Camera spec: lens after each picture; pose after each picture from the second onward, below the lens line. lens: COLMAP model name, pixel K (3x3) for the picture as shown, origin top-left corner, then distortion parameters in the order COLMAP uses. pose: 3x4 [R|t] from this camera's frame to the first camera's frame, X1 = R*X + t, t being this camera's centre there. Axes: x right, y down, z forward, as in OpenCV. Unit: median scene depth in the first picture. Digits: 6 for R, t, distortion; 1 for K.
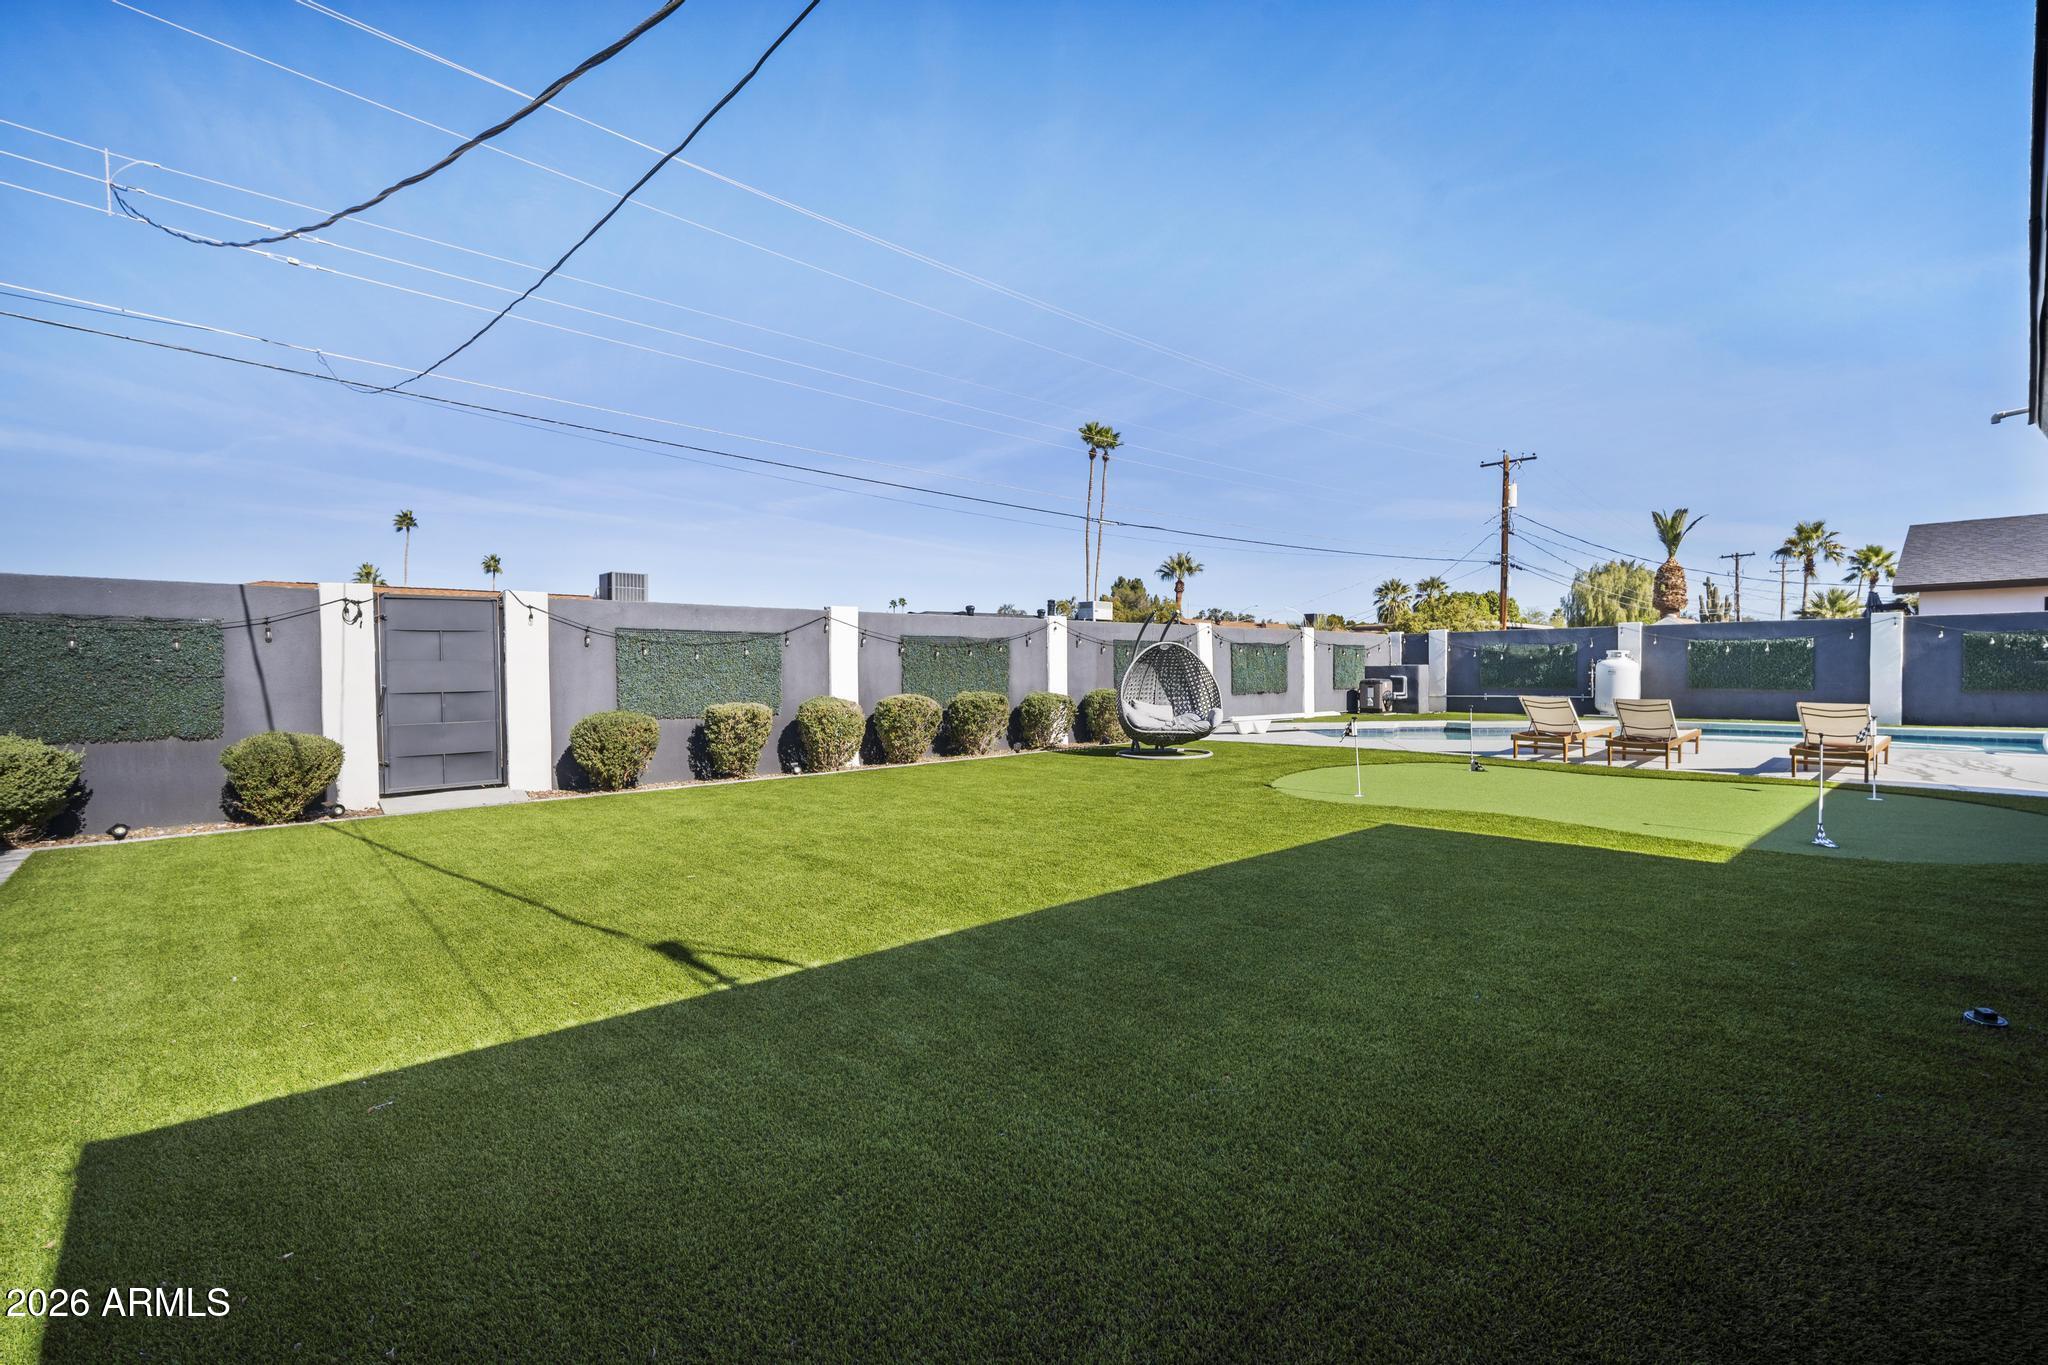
lens RADIAL K [[912.7, 0, 1022.2], [0, 912.7, 690.0], [0, 0, 1]] dist [-0.007657, 0.002725]
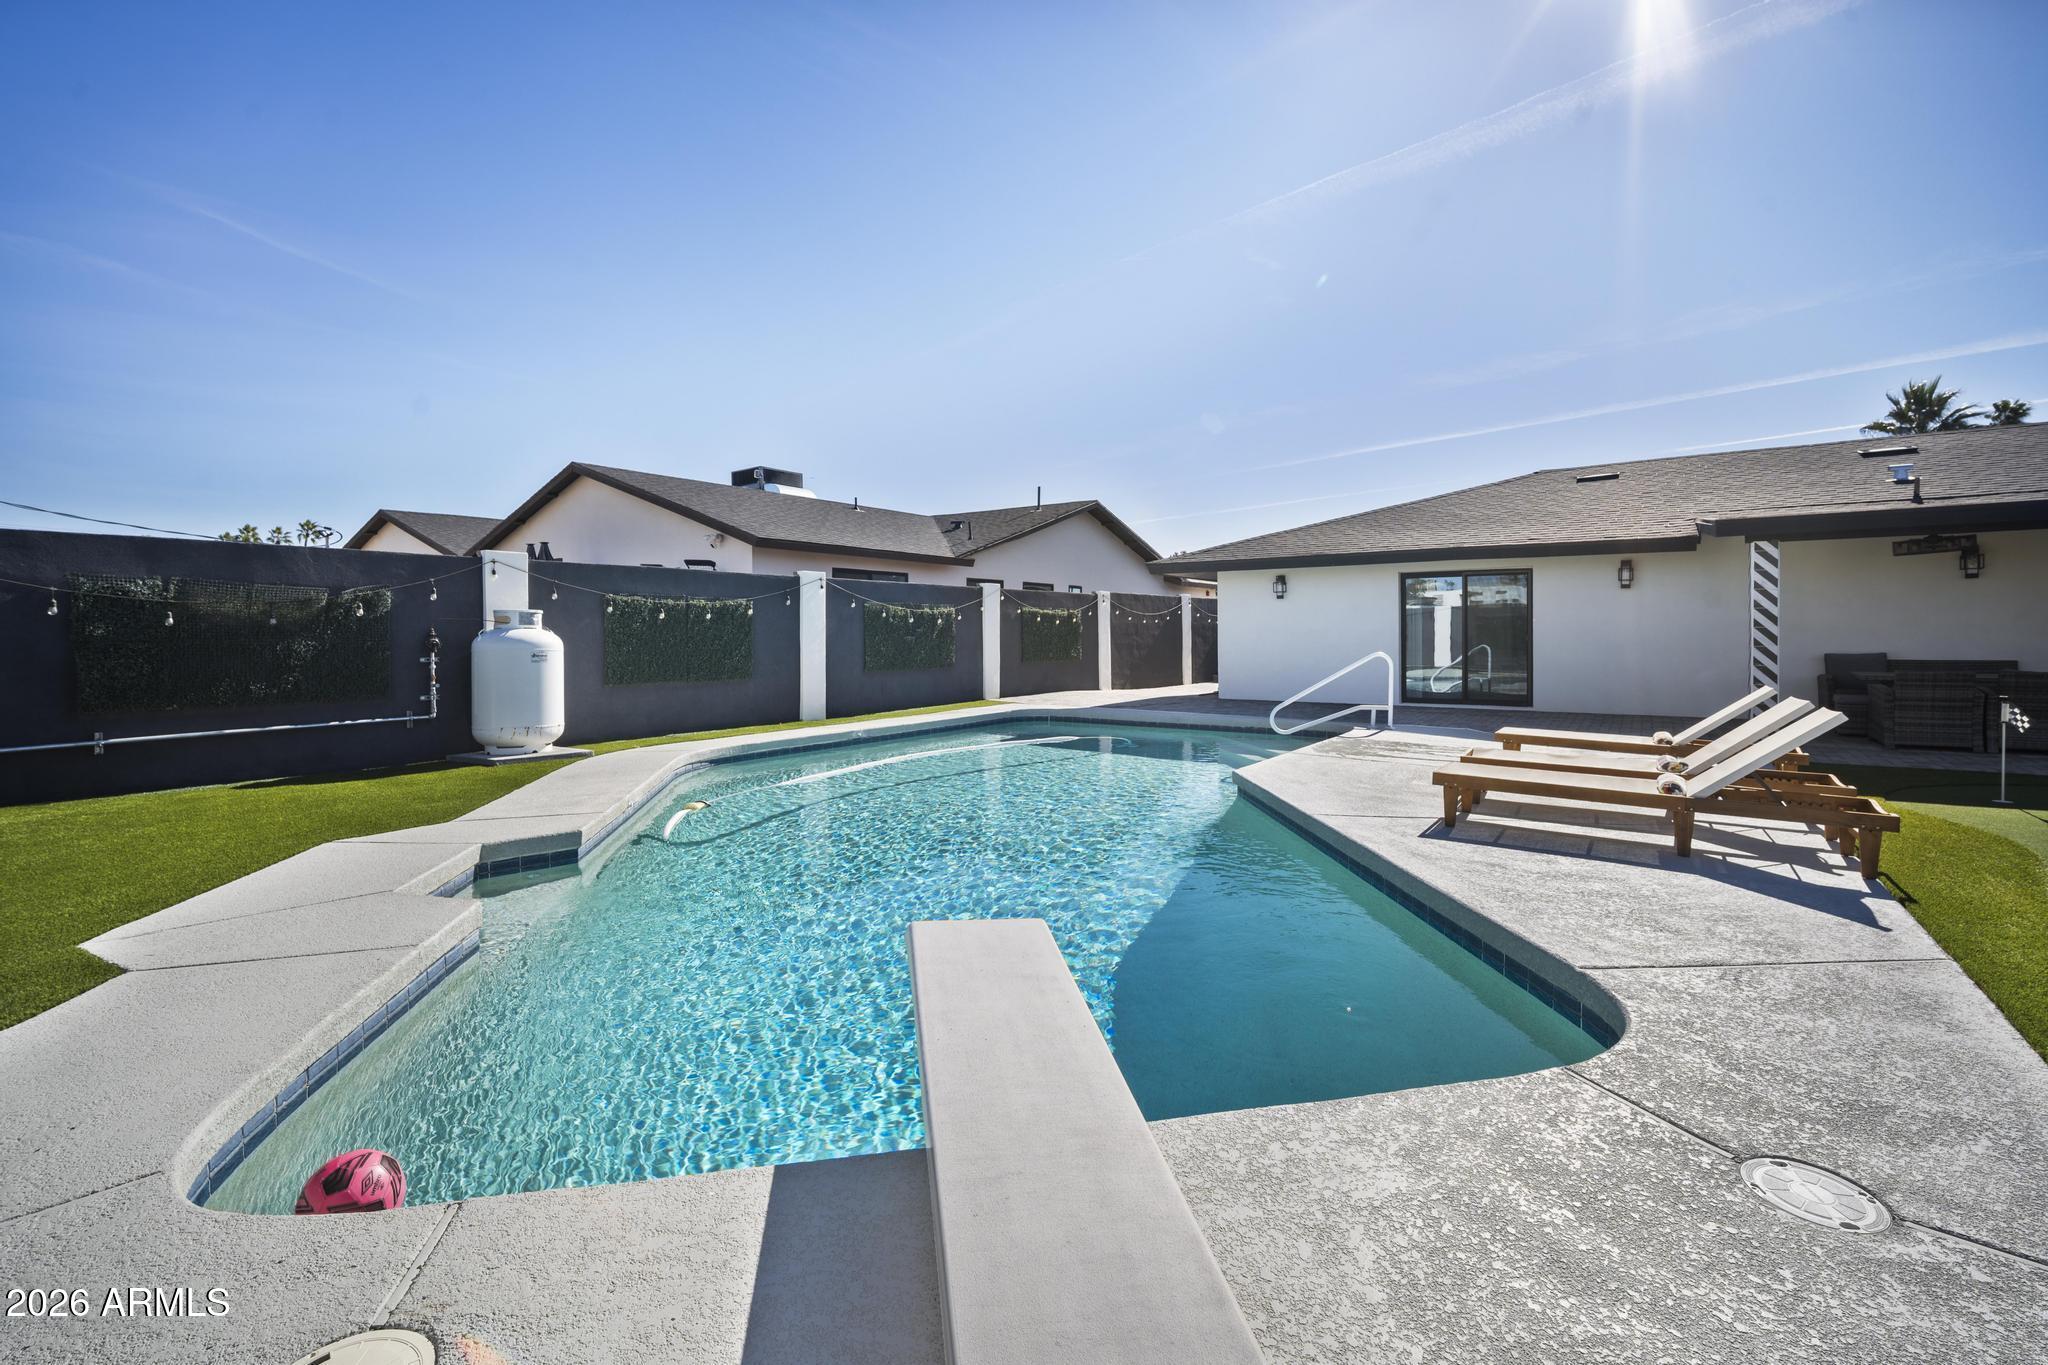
lens RADIAL K [[897.5, 0, 1018.9], [0, 897.5, 635.9], [0, 0, 1]] dist [-0.005637, 0.000529]
pose [[-0.207828, 0.005206, 0.978152, 0.073406], [0.029244, 0.999572, 0.000894, -0.010702], [-0.977728, 0.028790, -0.207891, 0.387934]]
